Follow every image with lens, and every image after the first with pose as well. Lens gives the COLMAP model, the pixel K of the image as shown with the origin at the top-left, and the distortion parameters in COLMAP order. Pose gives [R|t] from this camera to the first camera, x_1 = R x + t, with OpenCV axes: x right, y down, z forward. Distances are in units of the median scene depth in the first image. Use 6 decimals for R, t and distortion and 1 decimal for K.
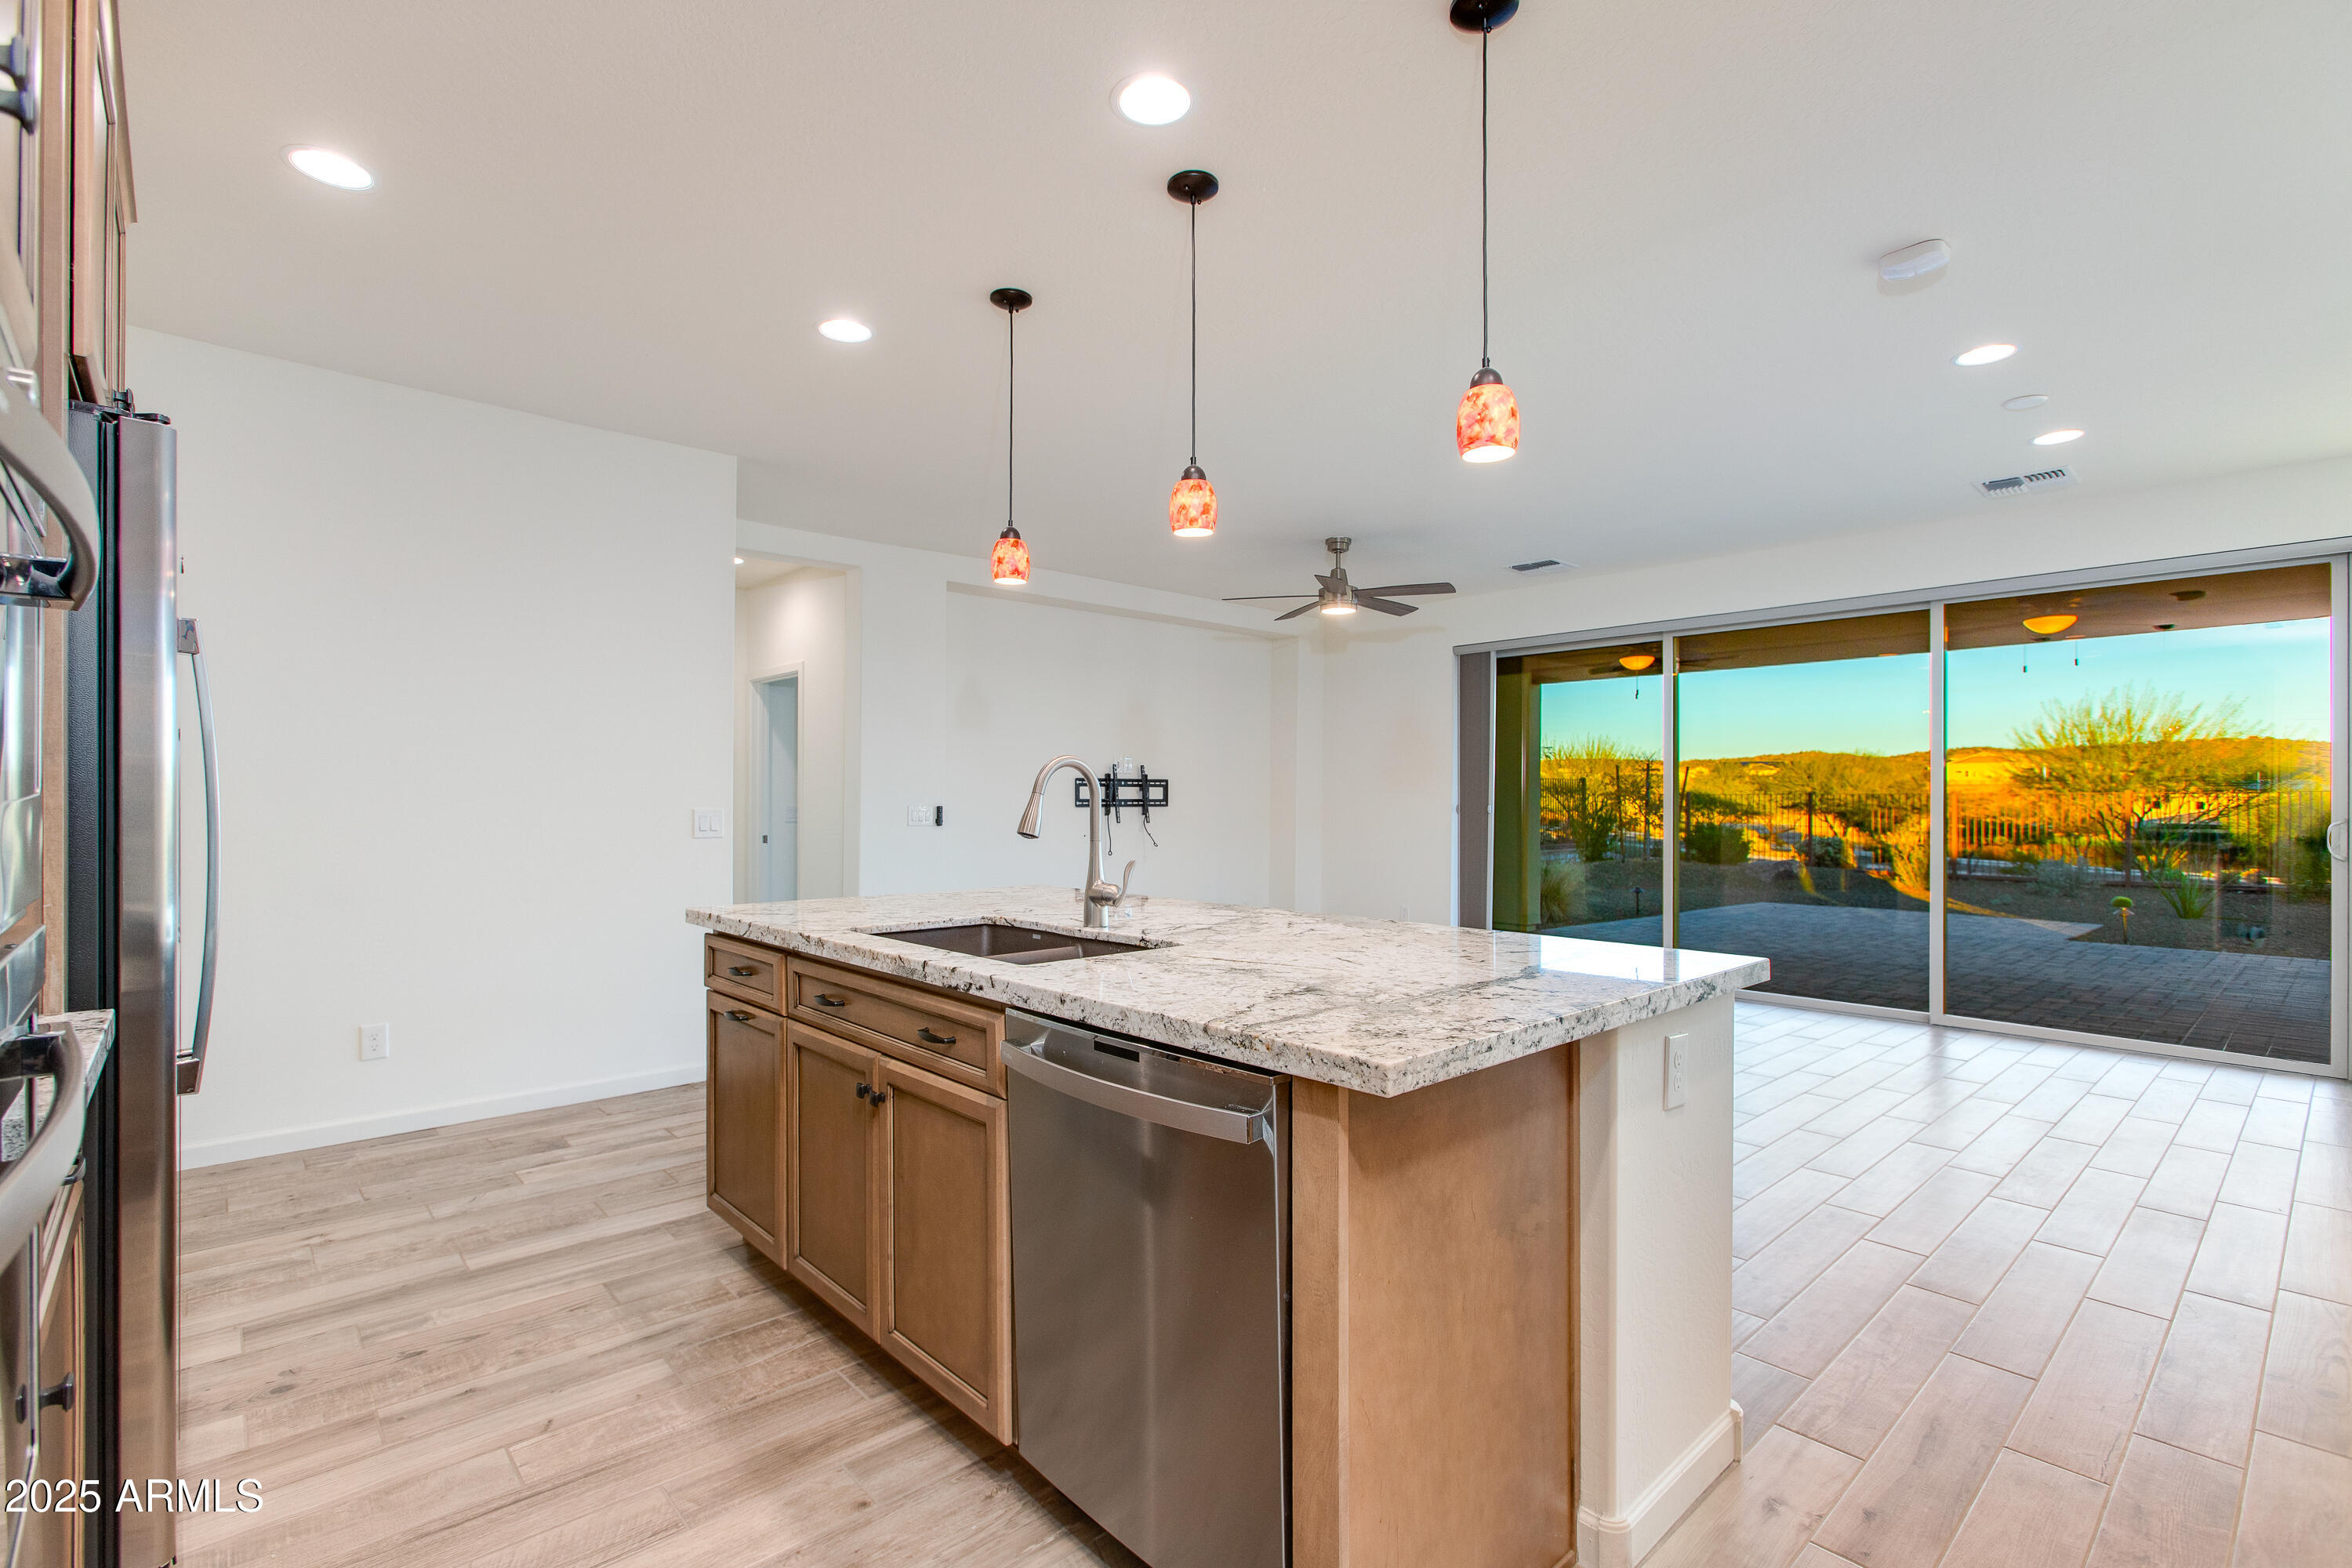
lens RADIAL K [[1064.3, 0, 1176.6], [0, 1064.3, 808.5], [0, 0, 1]] dist [0.018294, 0.000110]
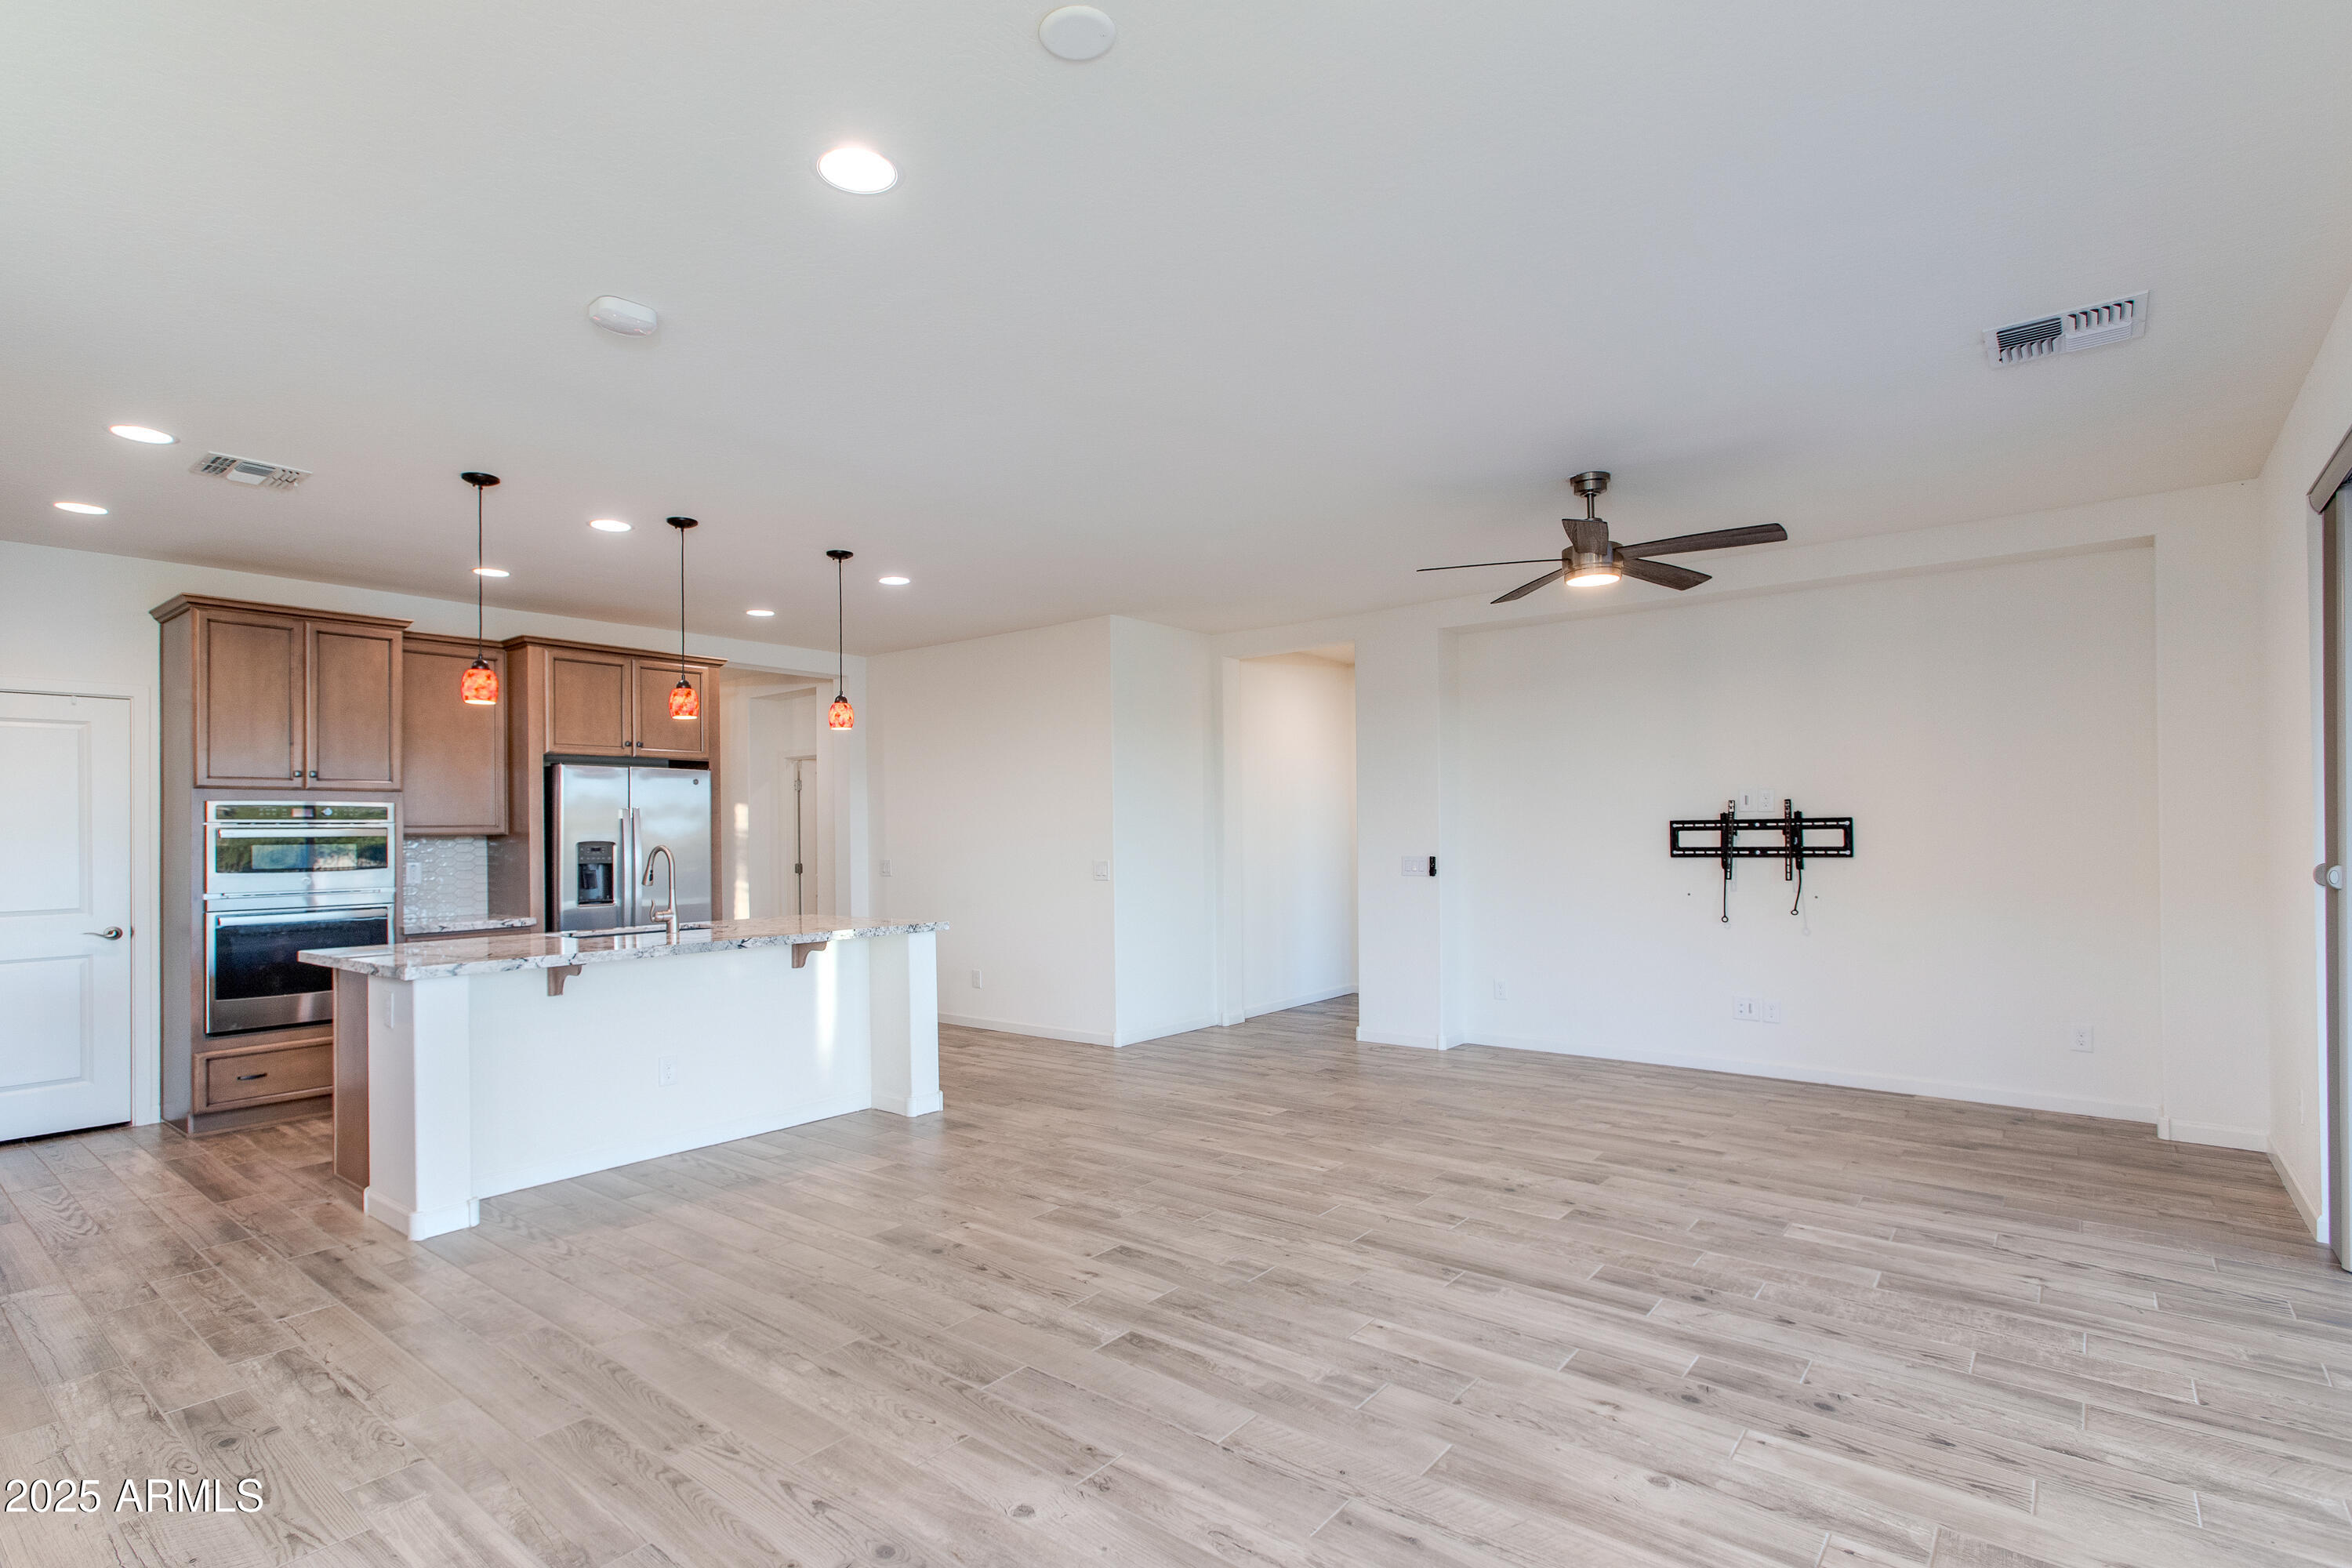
lens RADIAL K [[1137.4, 0, 1176.6], [0, 1137.4, 830.7], [0, 0, 1]] dist [-0.001589, 0.000209]
pose [[0.157460, -0.007946, -0.987493, 0.651599], [0.005217, 0.999960, -0.007215, -0.016419], [0.987512, -0.004015, 0.157495, 0.491039]]
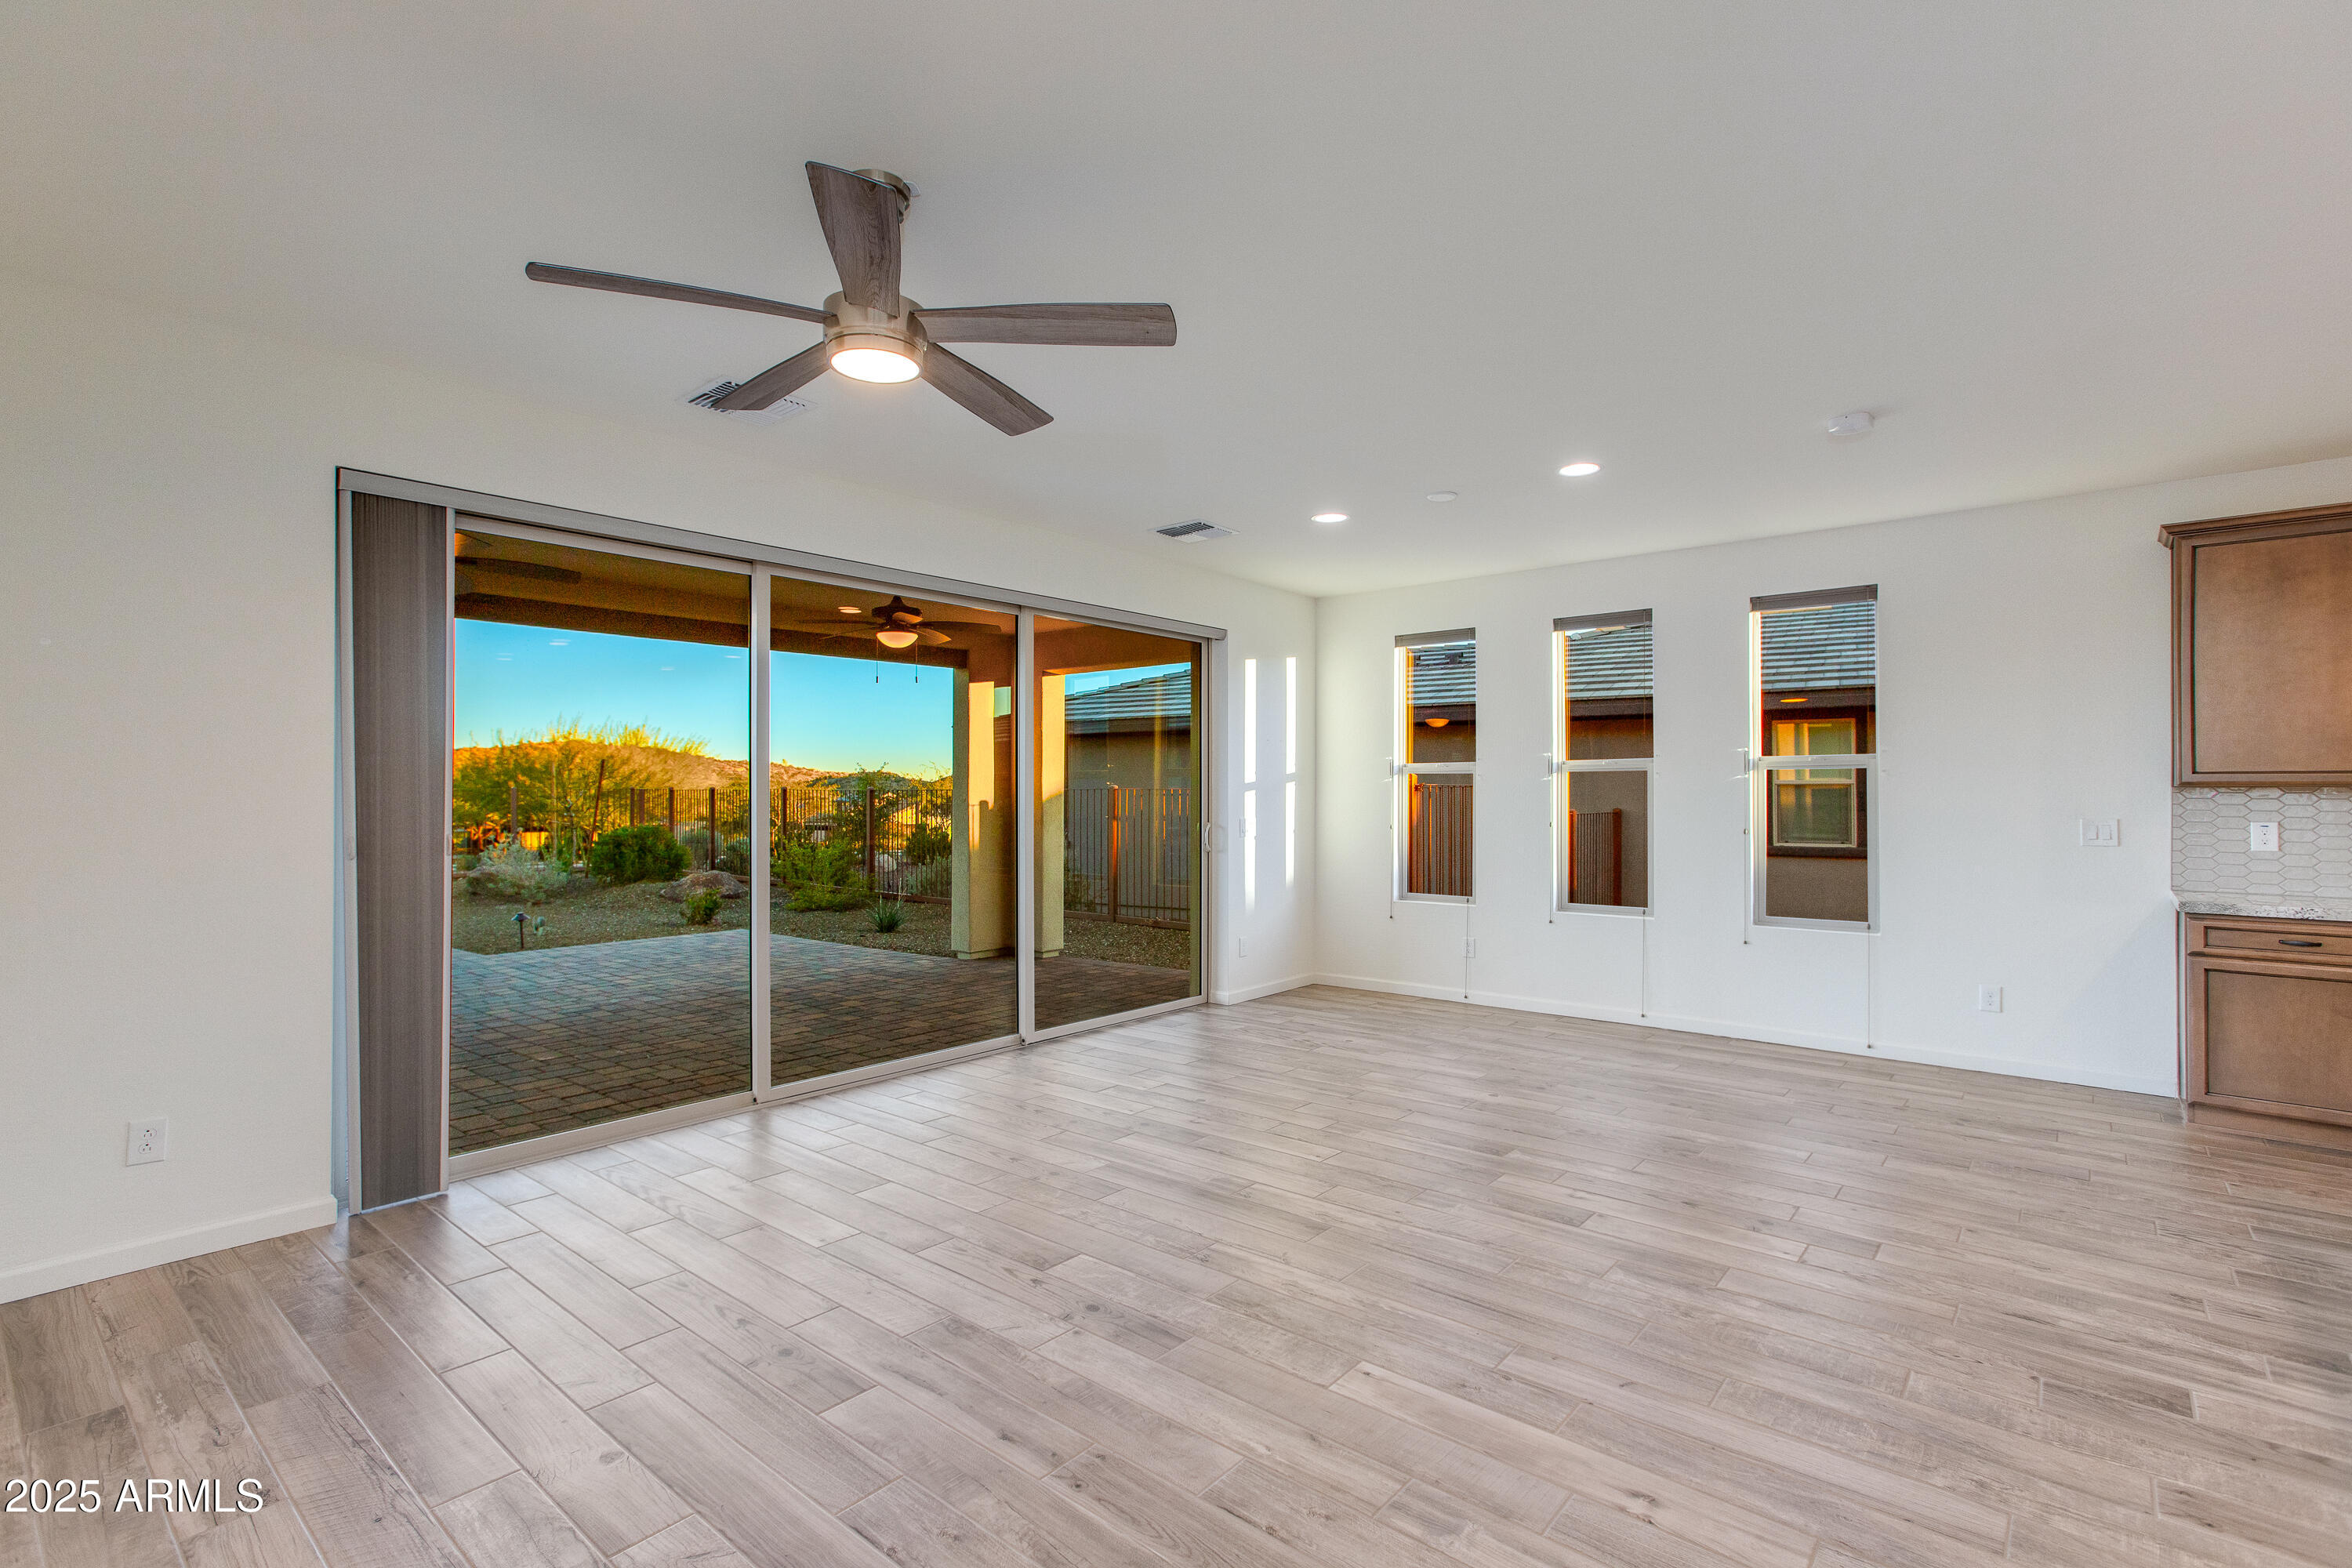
lens RADIAL K [[1093.3, 0, 1140.6], [0, 1093.3, 786.6], [0, 0, 1]] dist [-0.004553, 0.000120]
pose [[-0.096750, 0.004201, 0.995300, -0.200084], [0.006715, 0.999971, -0.003568, -0.019741], [-0.995286, 0.006338, -0.096775, 0.743993]]
